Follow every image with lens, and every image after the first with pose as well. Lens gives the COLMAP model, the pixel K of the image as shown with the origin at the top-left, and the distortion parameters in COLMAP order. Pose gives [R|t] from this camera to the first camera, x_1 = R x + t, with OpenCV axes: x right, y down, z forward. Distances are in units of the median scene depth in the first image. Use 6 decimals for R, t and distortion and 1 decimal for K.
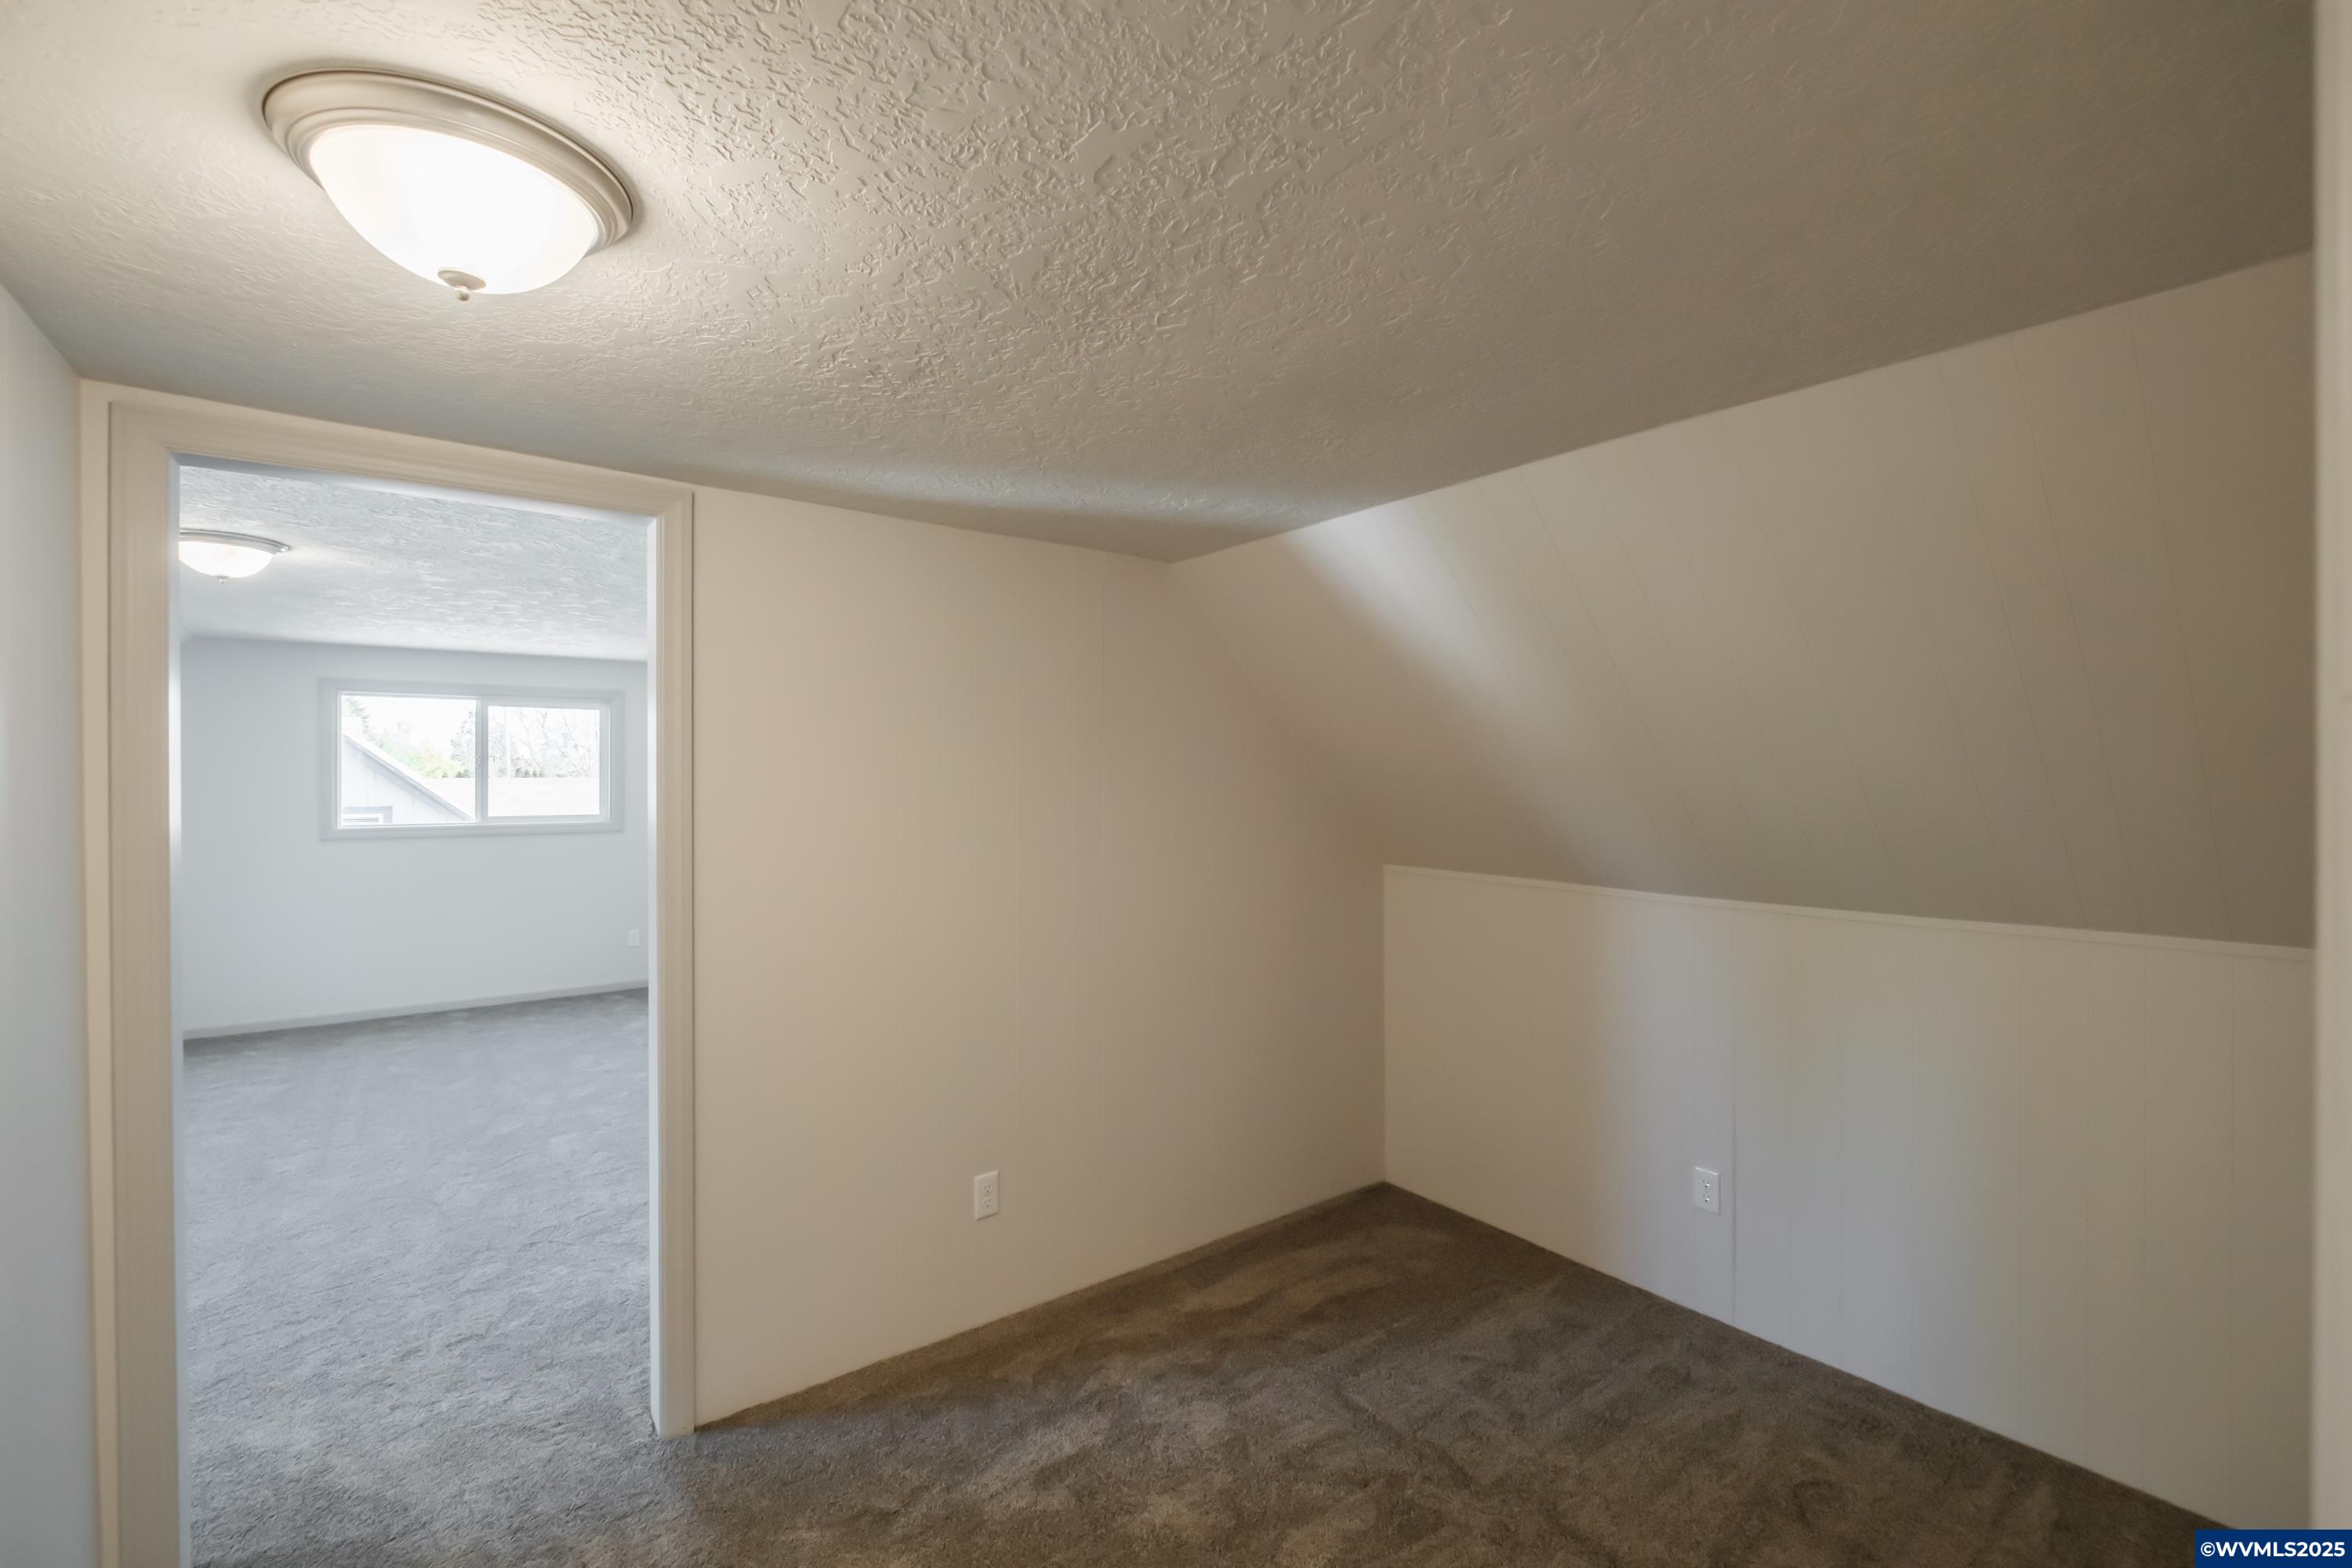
lens RADIAL K [[1015.2, 0, 1183.5], [0, 1015.2, 790.5], [0, 0, 1]] dist [-0.000157, -0.004875]
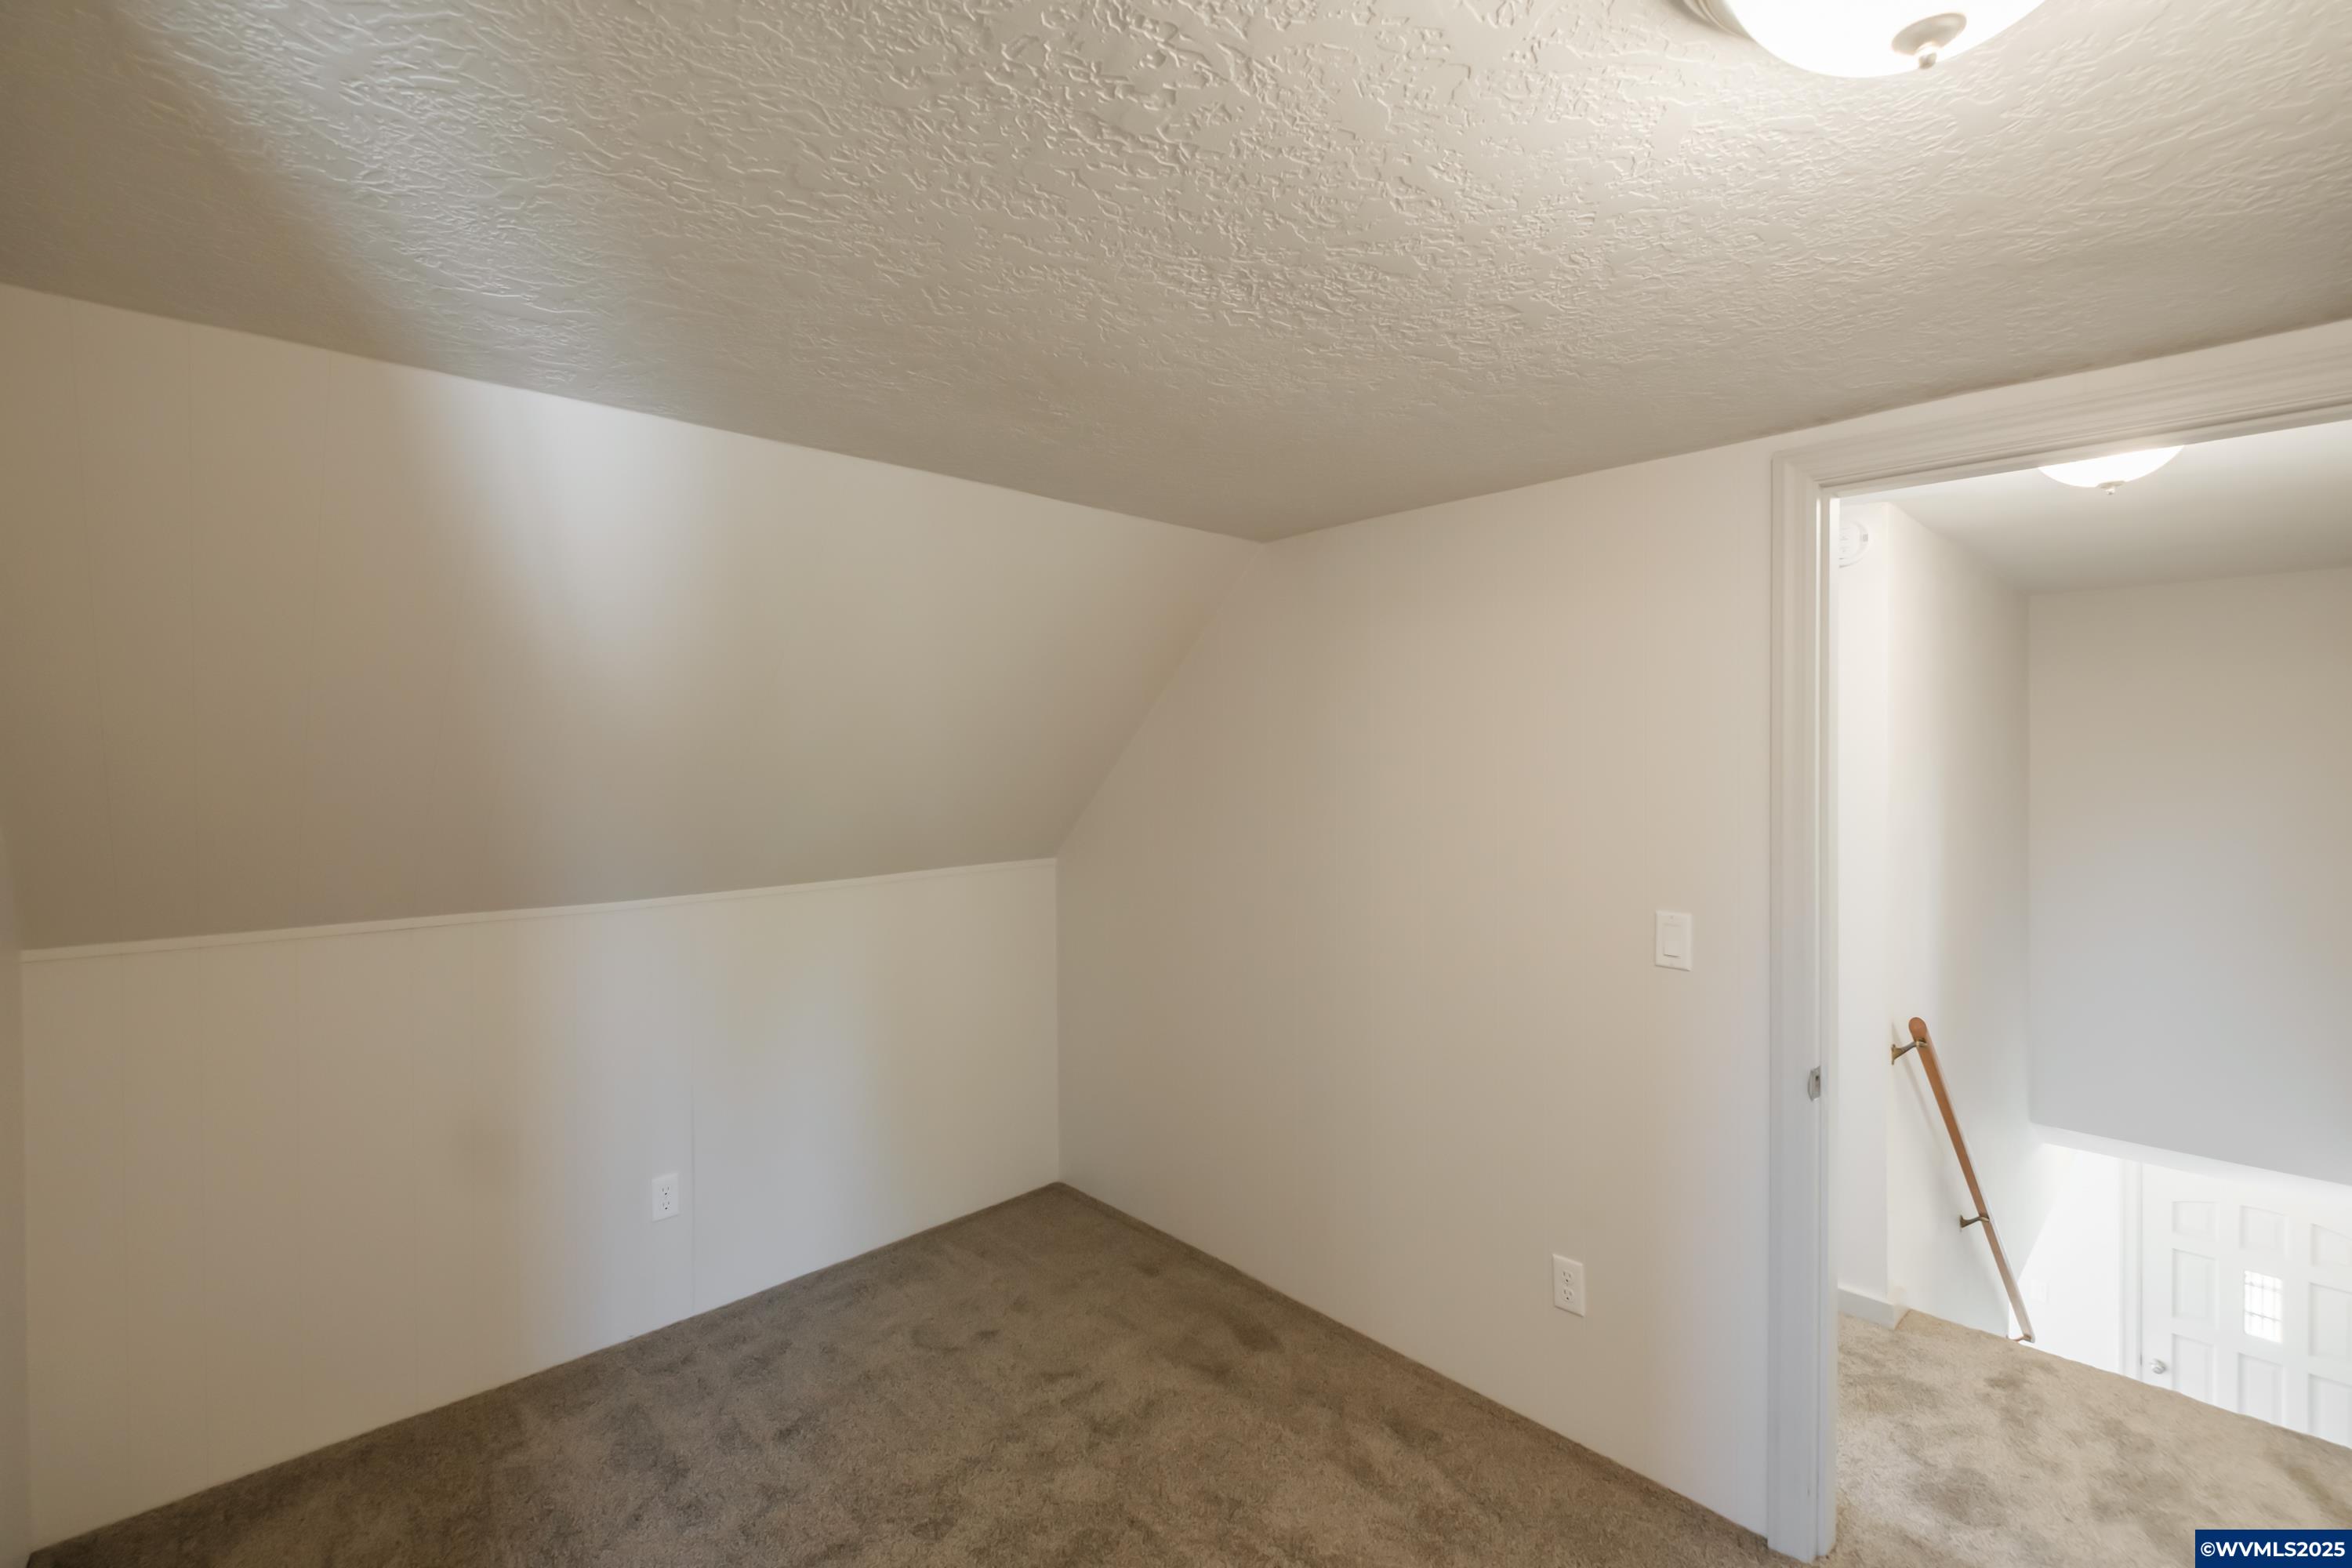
lens RADIAL K [[1015.2, 0, 1187.1], [0, 1015.2, 761.3], [0, 0, 1]] dist [-0.000157, -0.004875]
pose [[-0.121221, -0.001464, 0.992625, -0.566057], [0.017098, 0.999847, 0.003563, -0.019399], [-0.992478, 0.017404, -0.121177, 0.686788]]
